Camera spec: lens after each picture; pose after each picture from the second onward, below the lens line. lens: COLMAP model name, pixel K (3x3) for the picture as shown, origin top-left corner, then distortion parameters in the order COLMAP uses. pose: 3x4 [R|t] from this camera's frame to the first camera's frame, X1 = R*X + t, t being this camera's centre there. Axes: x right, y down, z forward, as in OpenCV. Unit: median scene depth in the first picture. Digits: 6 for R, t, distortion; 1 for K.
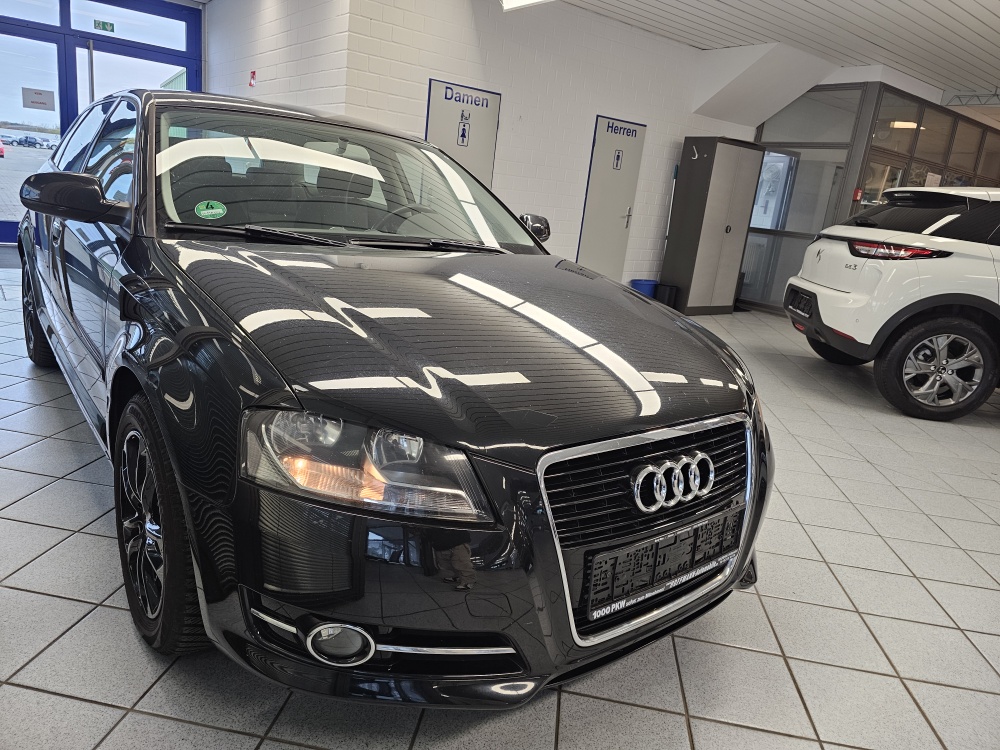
lens RADIAL K [[679.5, 0, 494.9], [0, 679.5, 367.5], [0, 0, 1]] dist [0.058843, -0.061789]
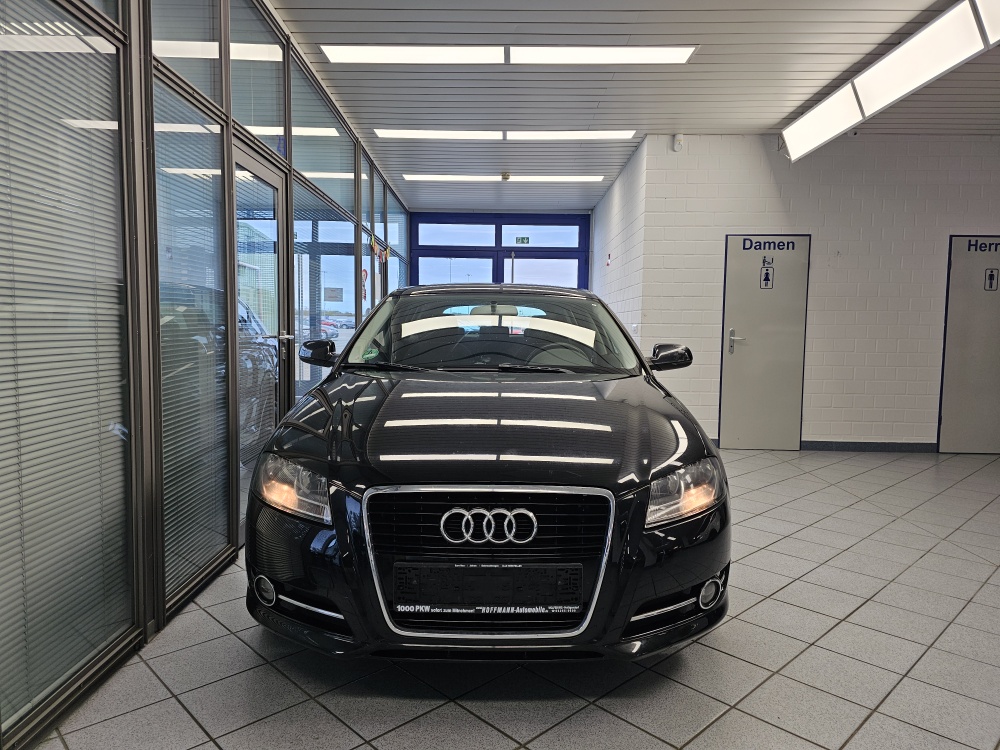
lens RADIAL K [[679.5, 0, 498.2], [0, 679.5, 380.9], [0, 0, 1]] dist [0.058843, -0.061789]
pose [[0.781929, -0.047069, -0.621588, 0.271655], [-0.084763, 0.979856, -0.180825, 0.031759], [0.617578, 0.194080, 0.762188, -0.007612]]
